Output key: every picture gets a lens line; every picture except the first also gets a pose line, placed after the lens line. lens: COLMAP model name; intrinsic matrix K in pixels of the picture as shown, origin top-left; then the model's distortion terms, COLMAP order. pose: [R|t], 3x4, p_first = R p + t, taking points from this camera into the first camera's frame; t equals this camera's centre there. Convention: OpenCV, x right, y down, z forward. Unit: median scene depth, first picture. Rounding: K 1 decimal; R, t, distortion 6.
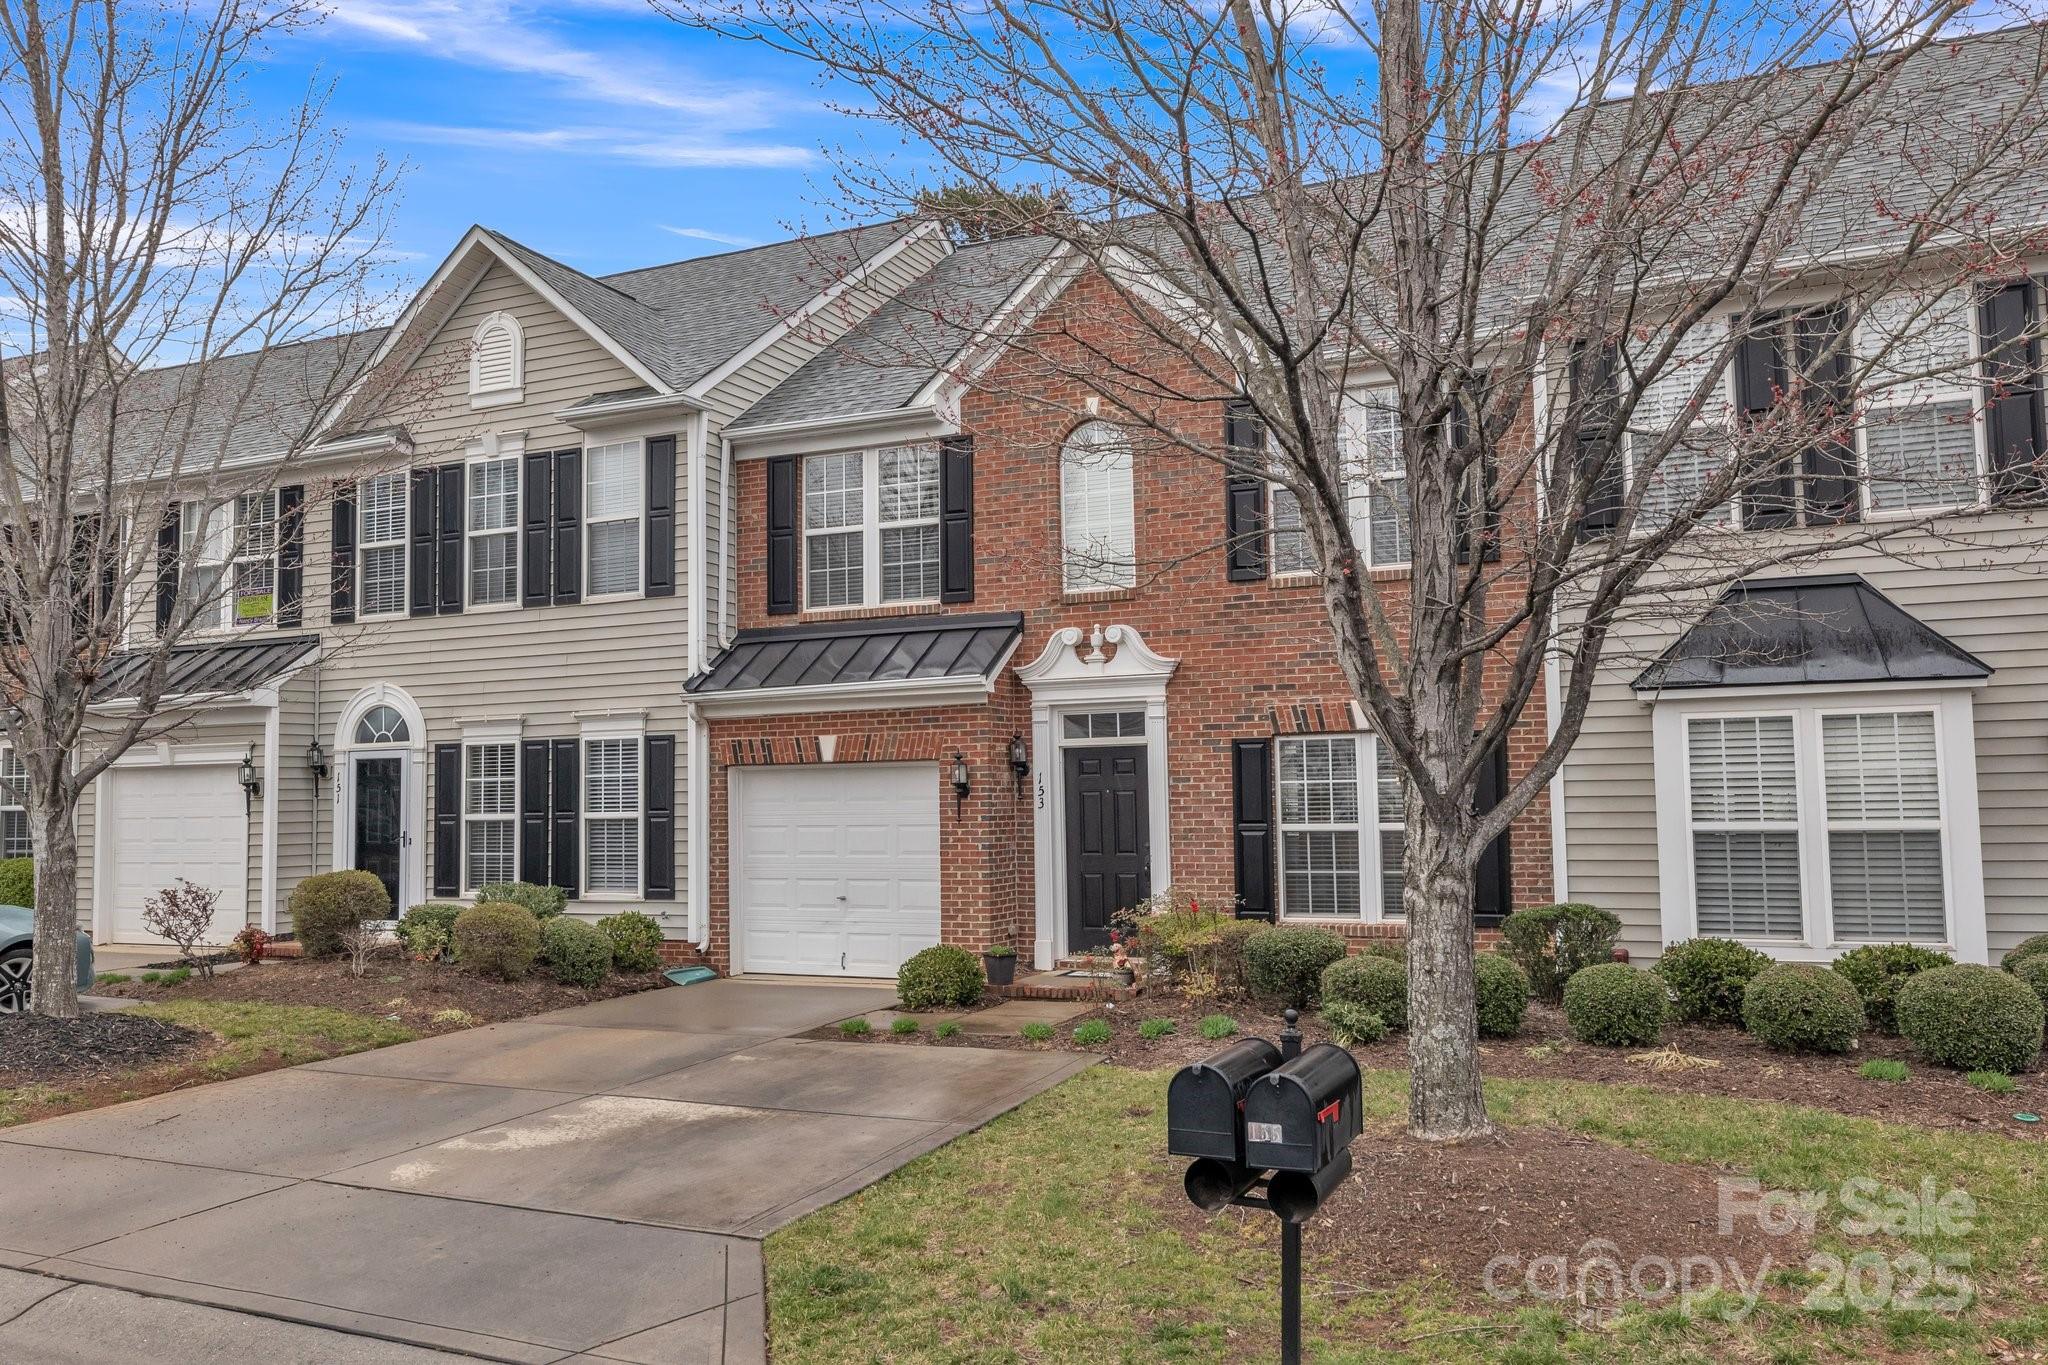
lens RADIAL K [[1567.3, 0, 1012.8], [0, 1567.3, 681.9], [0, 0, 1]] dist [-0.010631, -0.002167]
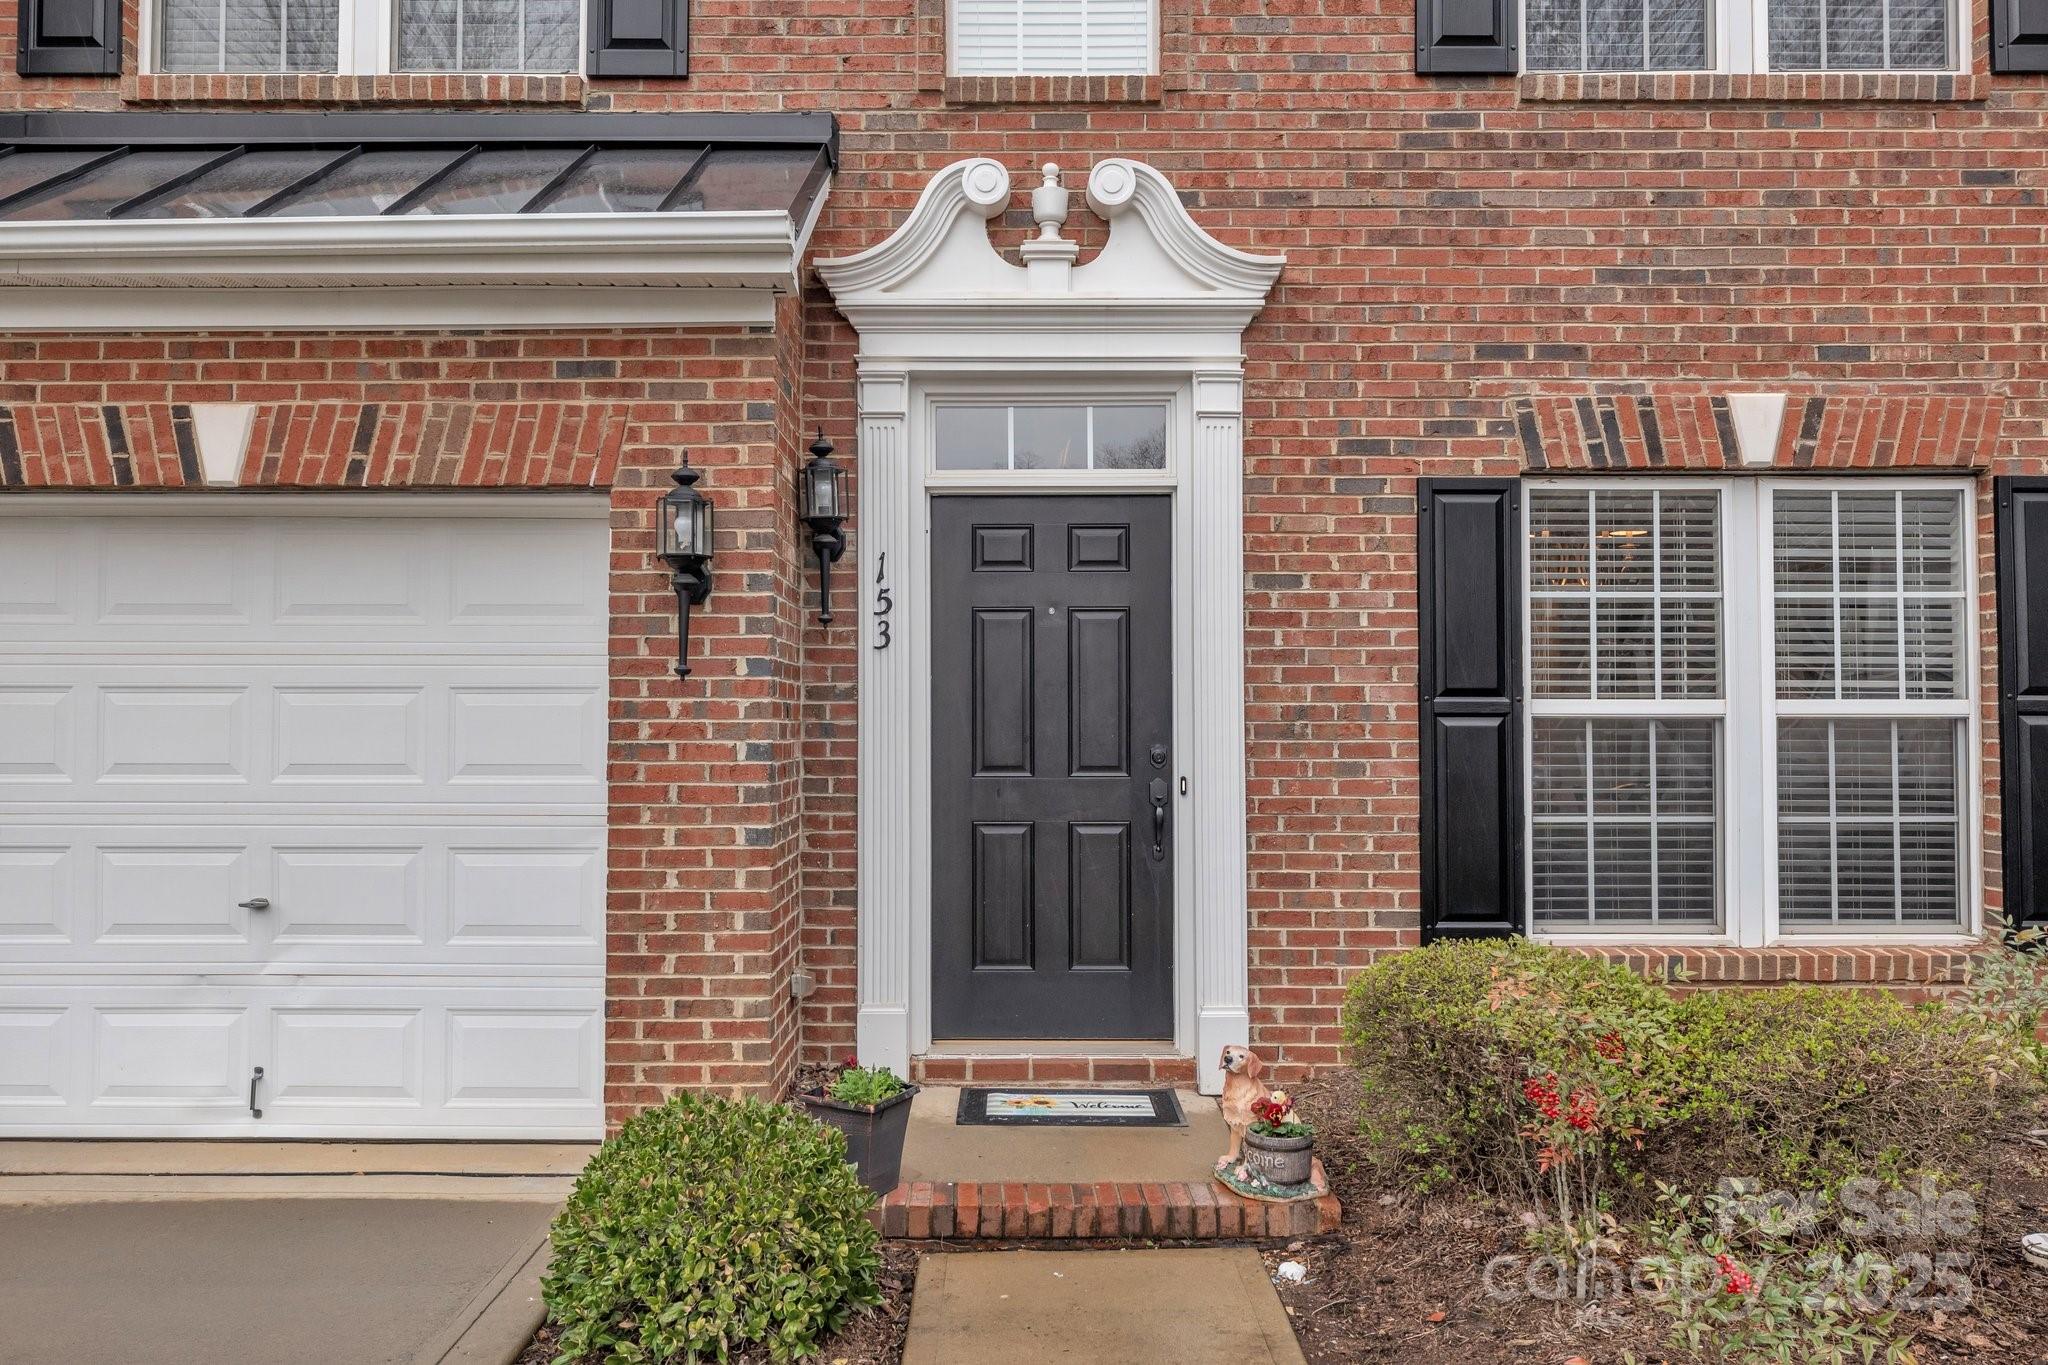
lens RADIAL K [[1466.9, 0, 1016.1], [0, 1466.9, 679.7], [0, 0, 1]] dist [-0.002822, 0.001632]
pose [[0.911320, 0.027674, 0.410768, -0.095027], [-0.046317, 0.998296, 0.035500, 0.074798], [-0.409086, -0.051378, 0.911048, 0.680271]]
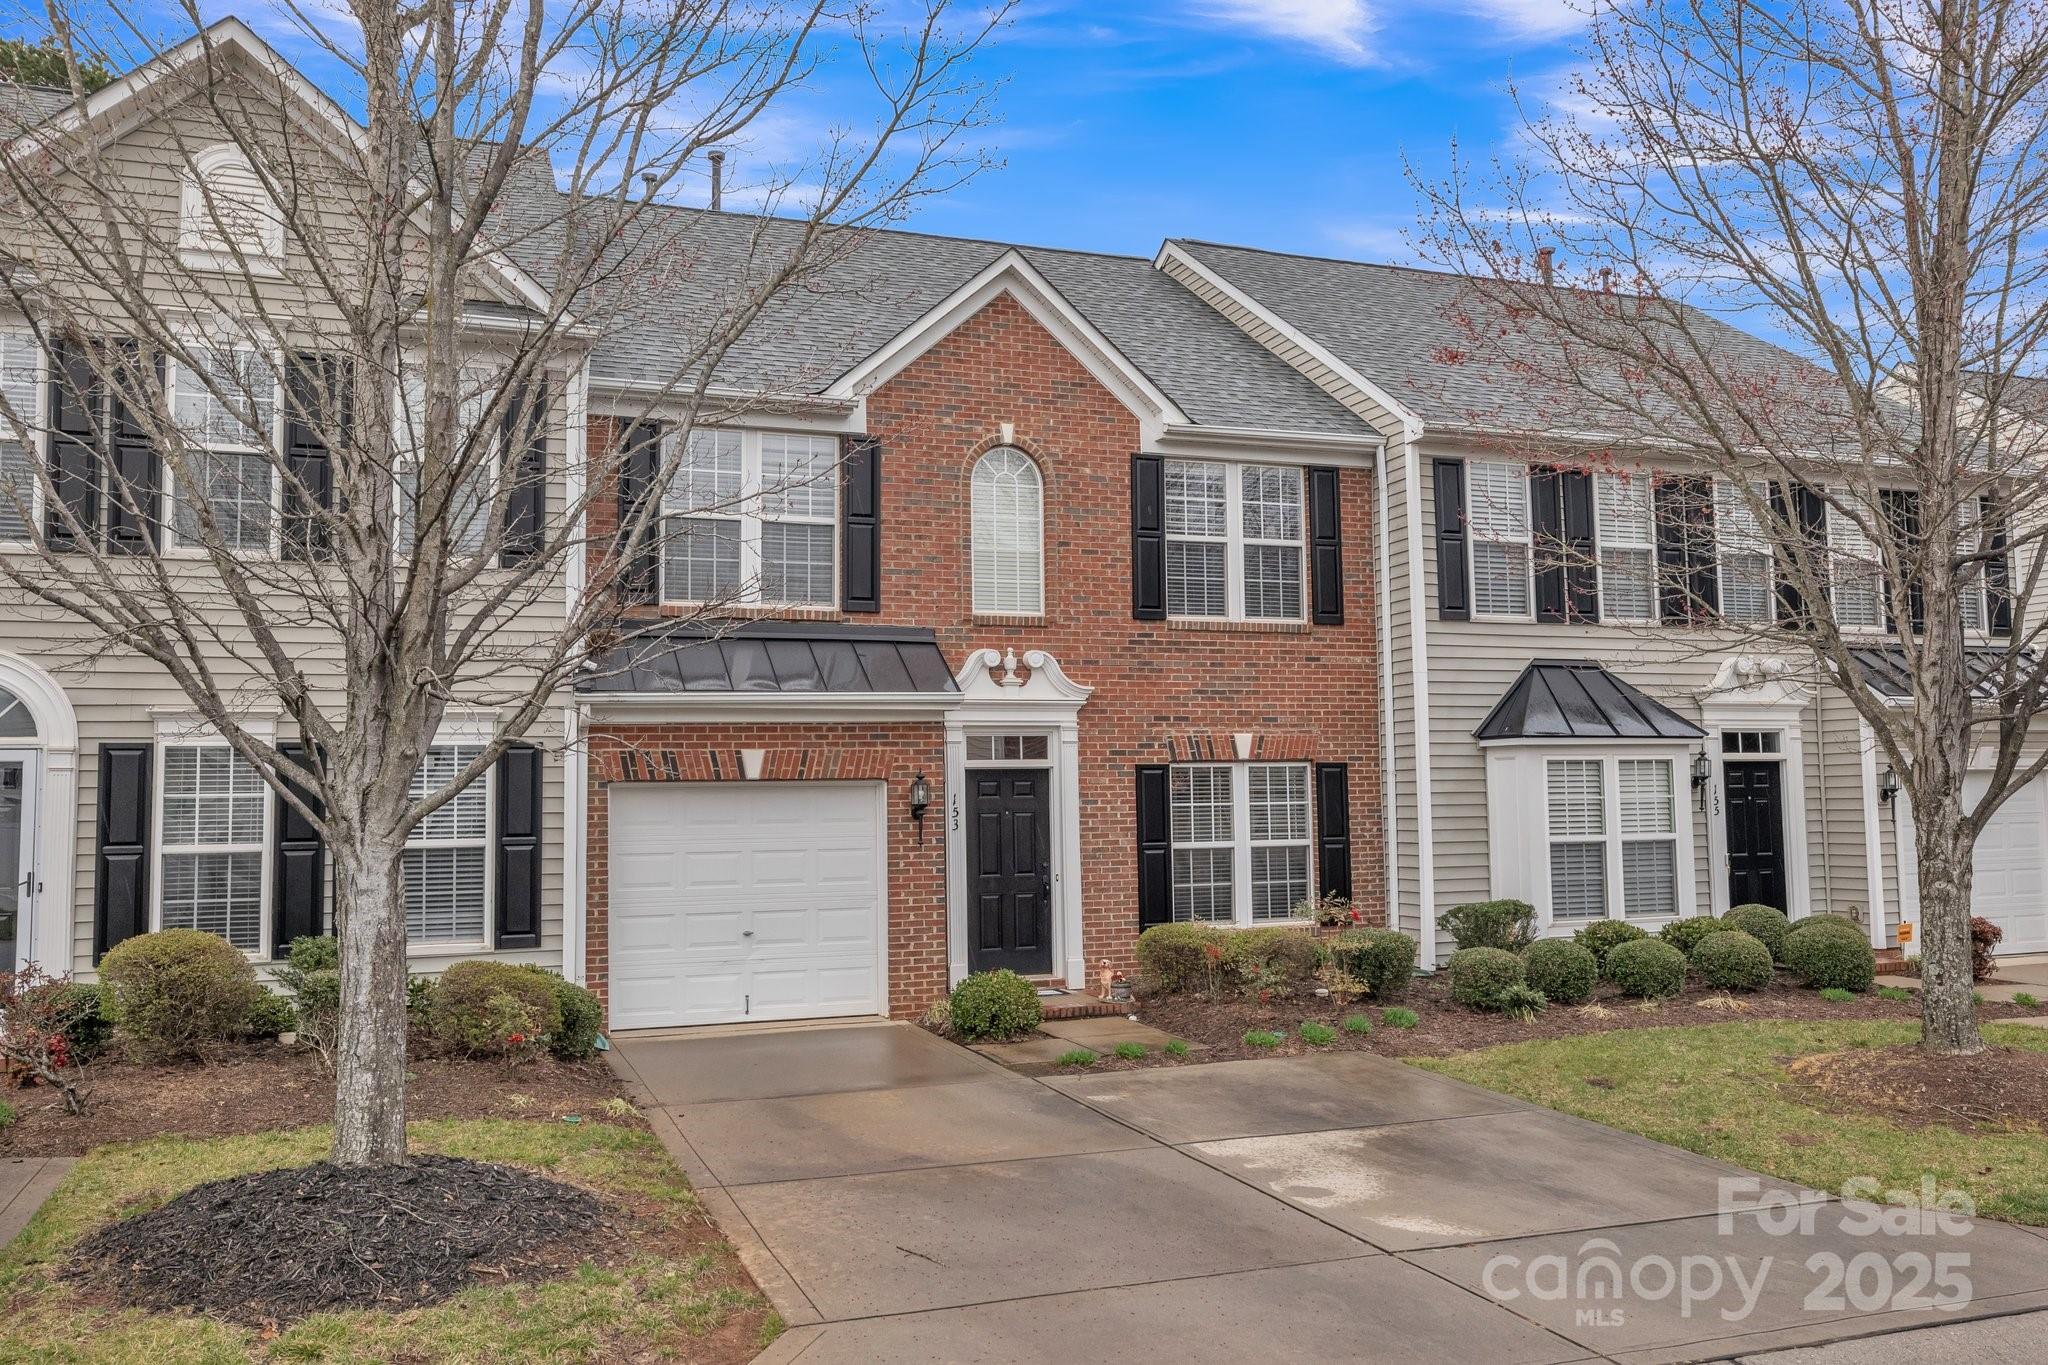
lens RADIAL K [[1567.3, 0, 1012.8], [0, 1567.3, 681.9], [0, 0, 1]] dist [-0.010631, -0.002167]
pose [[0.713331, 0.058232, 0.698404, -0.654689], [-0.049922, 0.998233, -0.032243, 0.017888], [-0.699047, -0.011866, 0.714977, 0.274959]]
